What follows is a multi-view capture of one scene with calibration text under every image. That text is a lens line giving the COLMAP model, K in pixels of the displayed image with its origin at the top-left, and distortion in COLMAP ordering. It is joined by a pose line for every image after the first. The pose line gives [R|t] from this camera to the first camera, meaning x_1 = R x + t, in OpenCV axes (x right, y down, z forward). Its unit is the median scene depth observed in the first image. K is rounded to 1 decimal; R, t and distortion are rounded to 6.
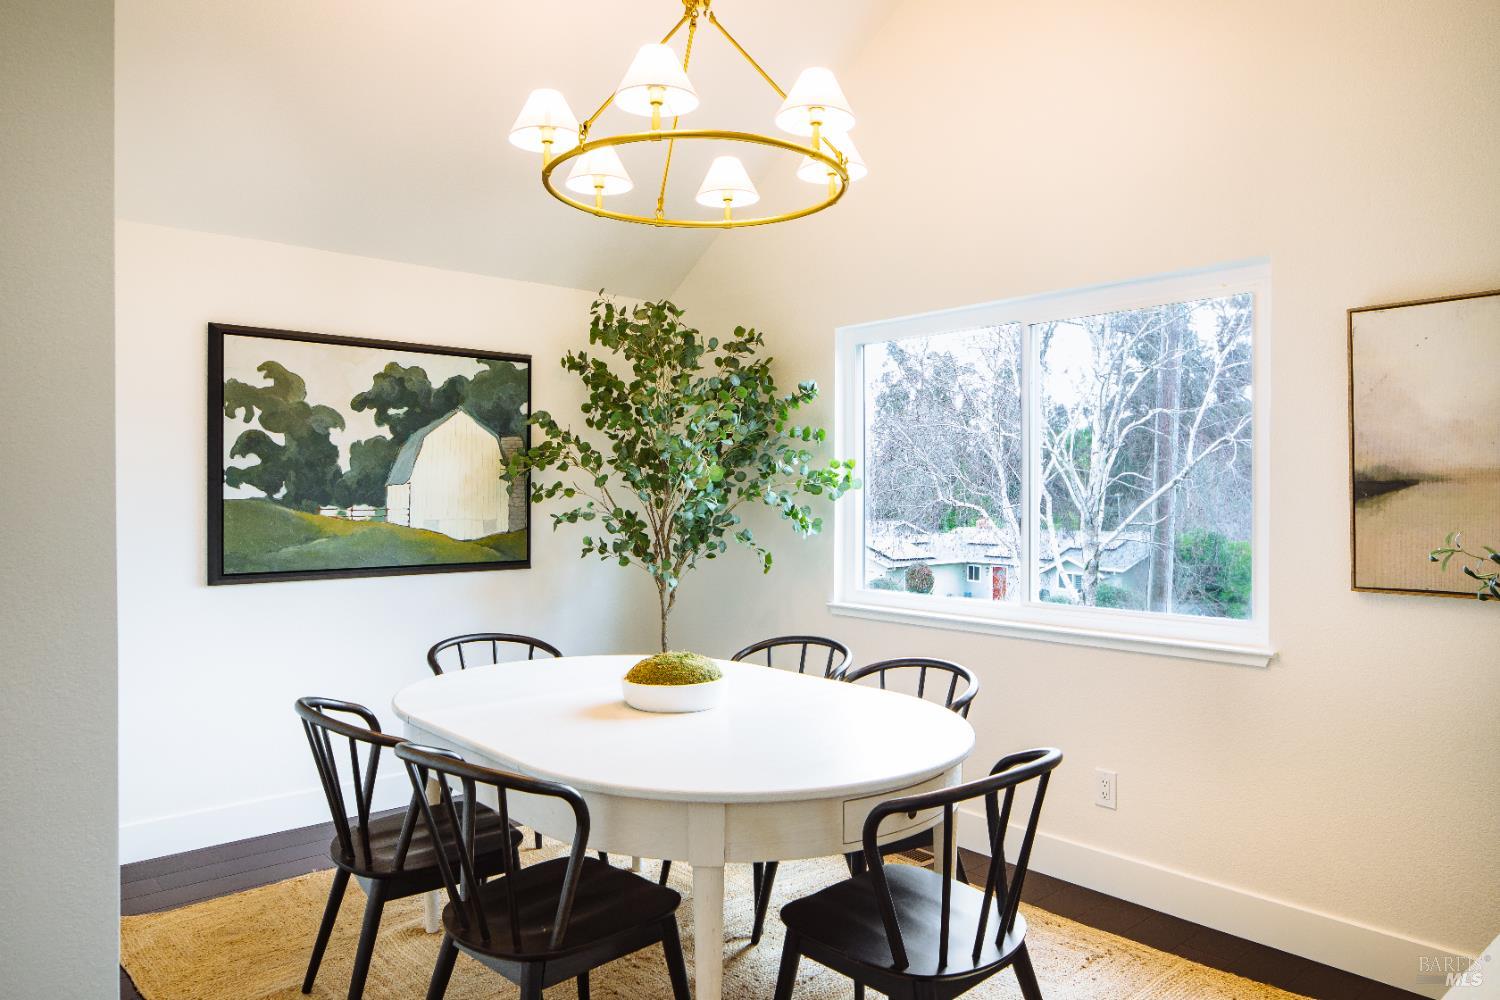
lens RADIAL K [[1024.8, 0, 750.0], [0, 1024.8, 500.0], [0, 0, 1]] dist [-0.003665, -0.000136]
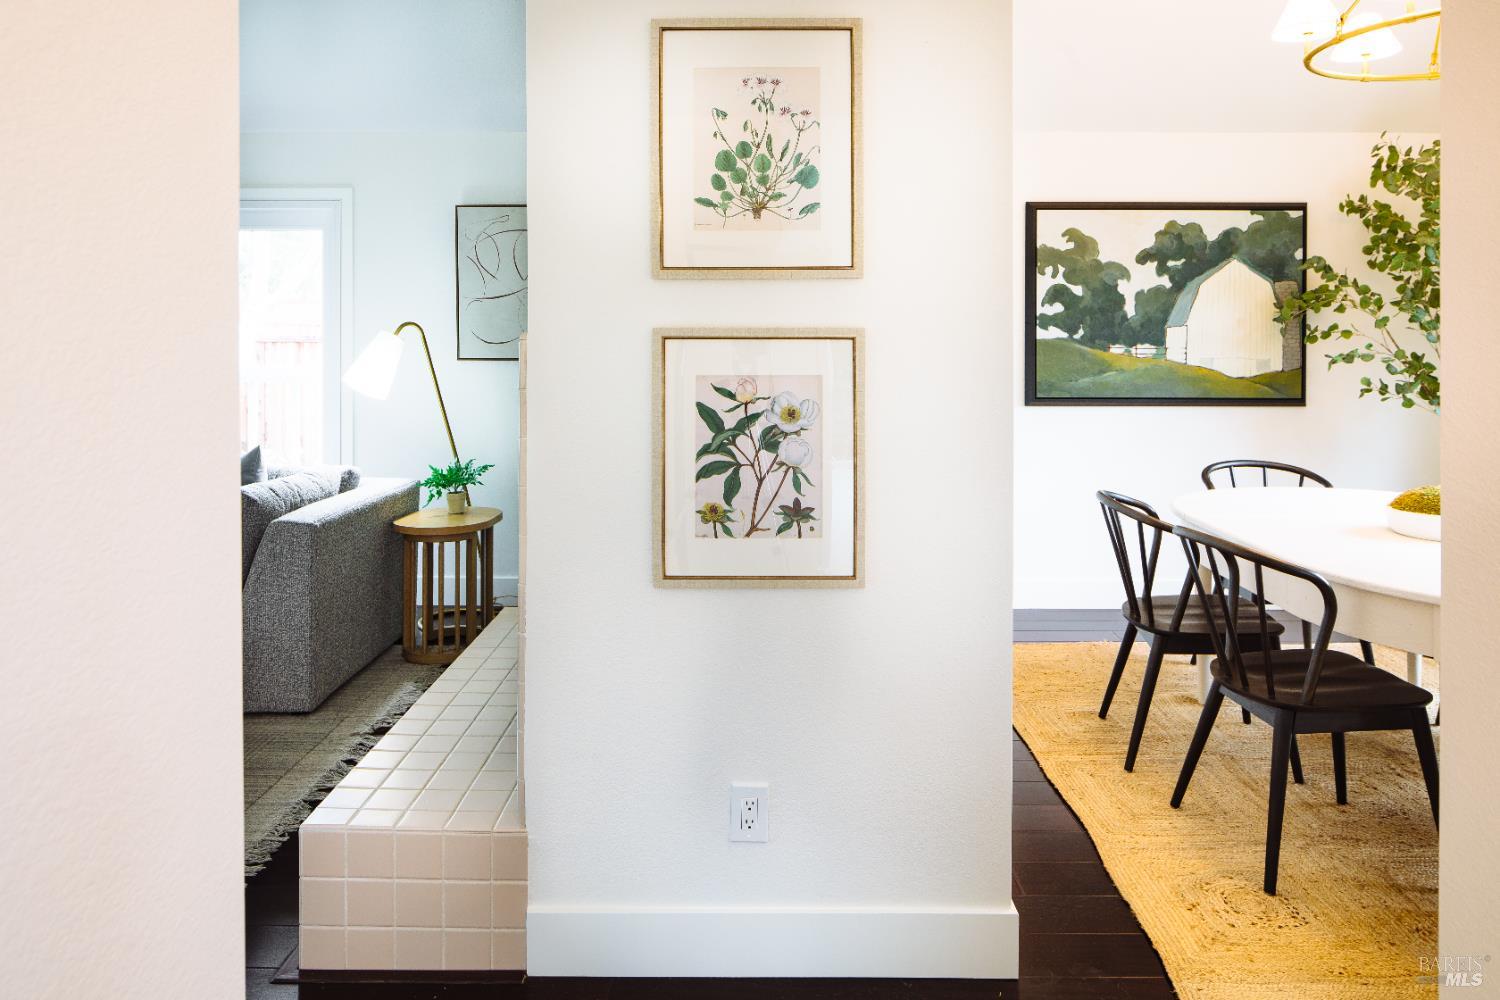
lens RADIAL K [[1013.1, 0, 752.5], [0, 1013.1, 330.8], [0, 0, 1]] dist [-0.005354, -0.001503]
pose [[0.746852, -0.000213, -0.664990, 0.055842], [-0.006291, 0.999953, -0.007385, 0.000808], [0.664960, 0.009699, 0.746816, -0.162245]]
